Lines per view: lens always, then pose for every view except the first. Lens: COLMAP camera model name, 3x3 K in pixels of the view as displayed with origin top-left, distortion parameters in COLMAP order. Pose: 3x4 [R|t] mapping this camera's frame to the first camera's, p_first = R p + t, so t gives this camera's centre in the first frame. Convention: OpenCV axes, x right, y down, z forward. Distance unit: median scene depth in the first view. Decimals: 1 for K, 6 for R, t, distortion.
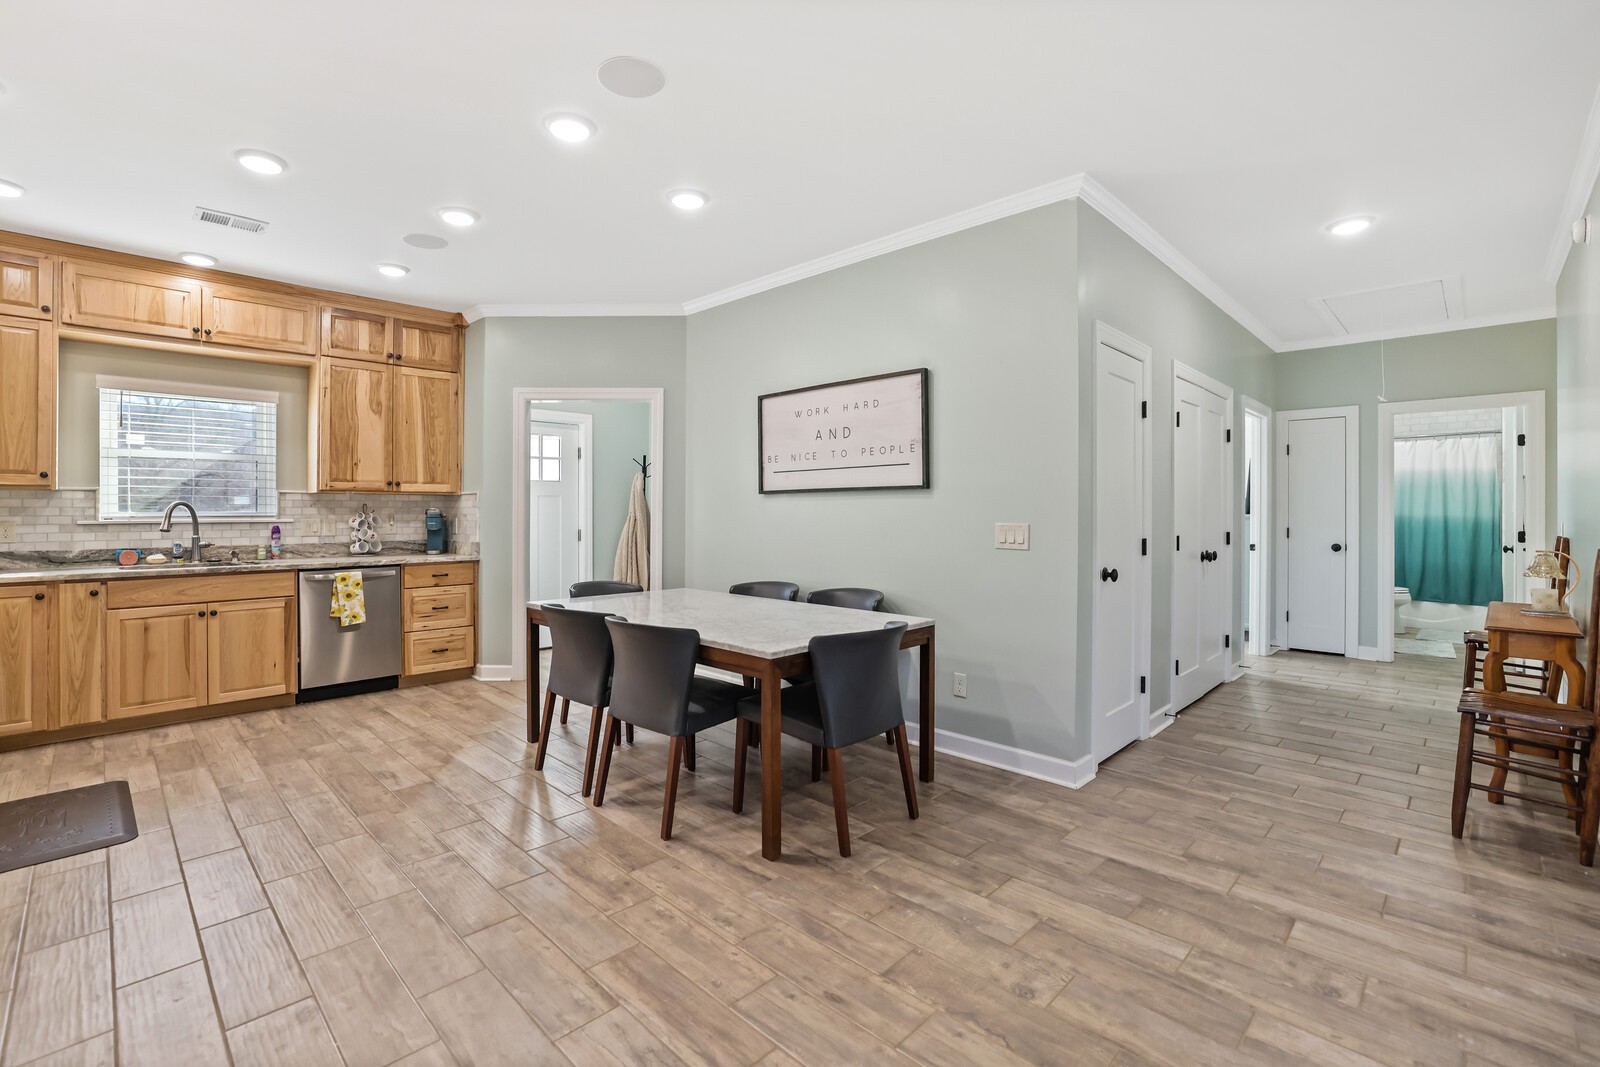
lens RADIAL K [[693.8, 0, 779.9], [0, 693.8, 519.3], [0, 0, 1]] dist [-0.015708, 0.002467]
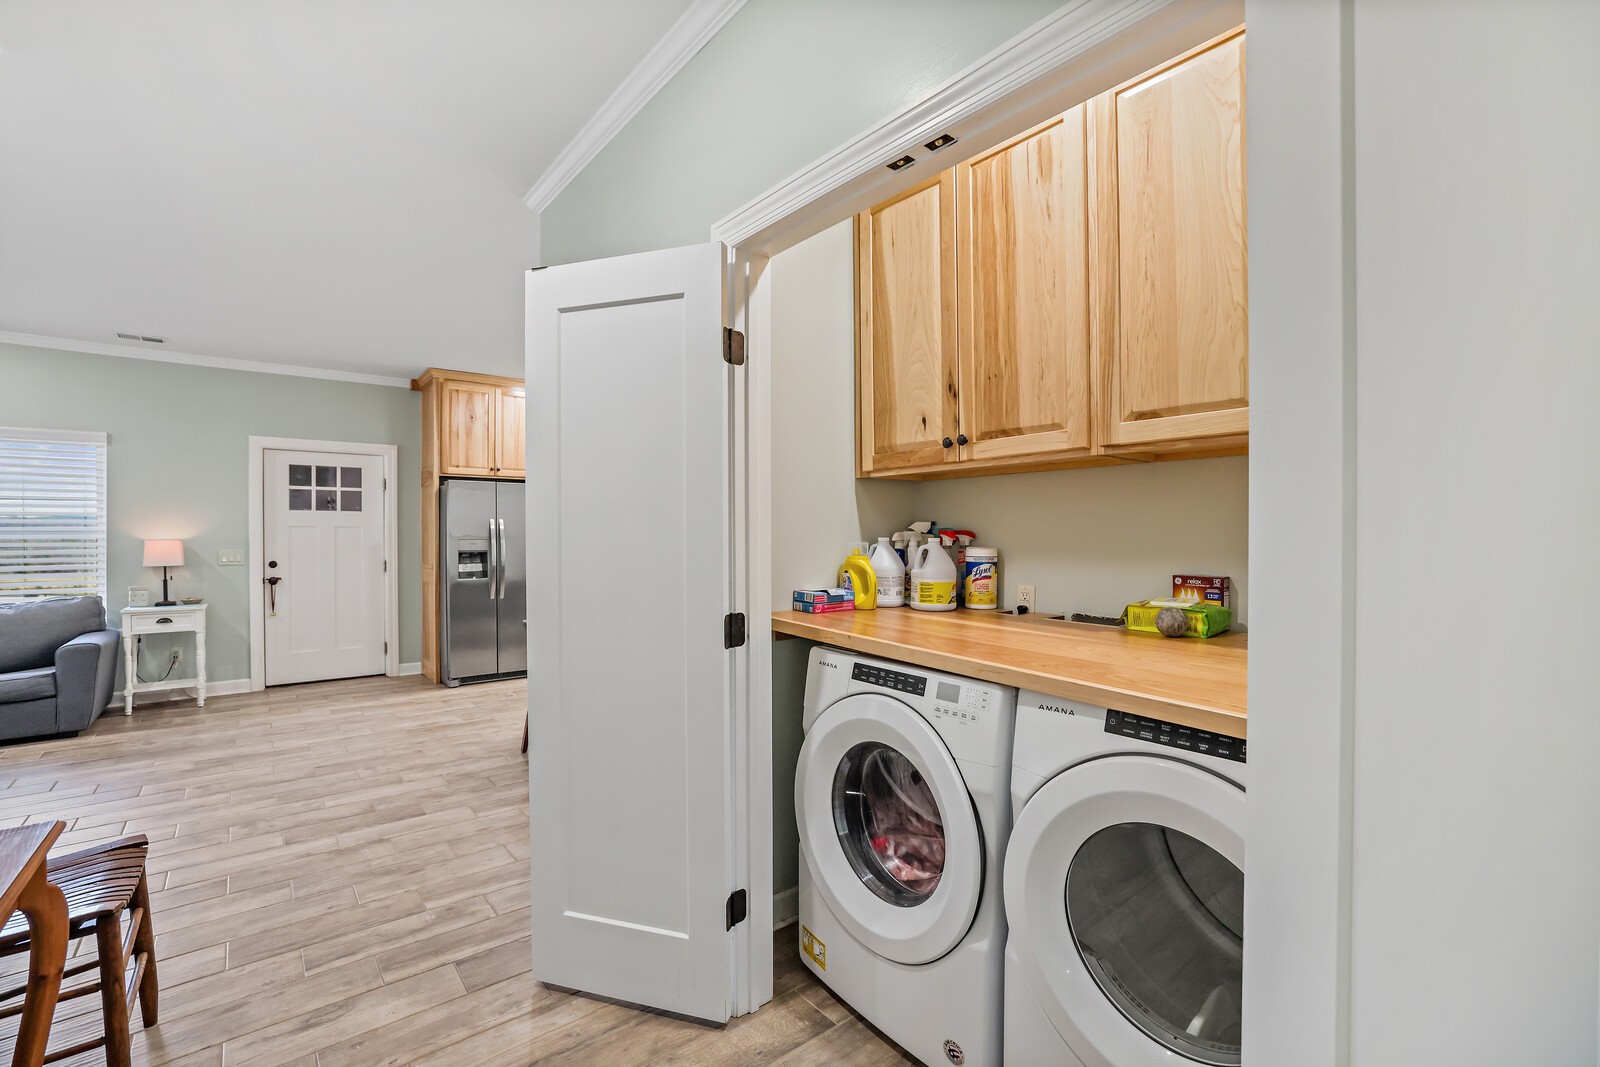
lens RADIAL K [[693.8, 0, 790.3], [0, 693.8, 540.4], [0, 0, 1]] dist [-0.015708, 0.002467]
pose [[-0.101855, 0.004151, -0.994791, 1.709768], [-0.003430, 0.999984, 0.004523, -0.039965], [0.994793, 0.003873, -0.101839, 1.818628]]
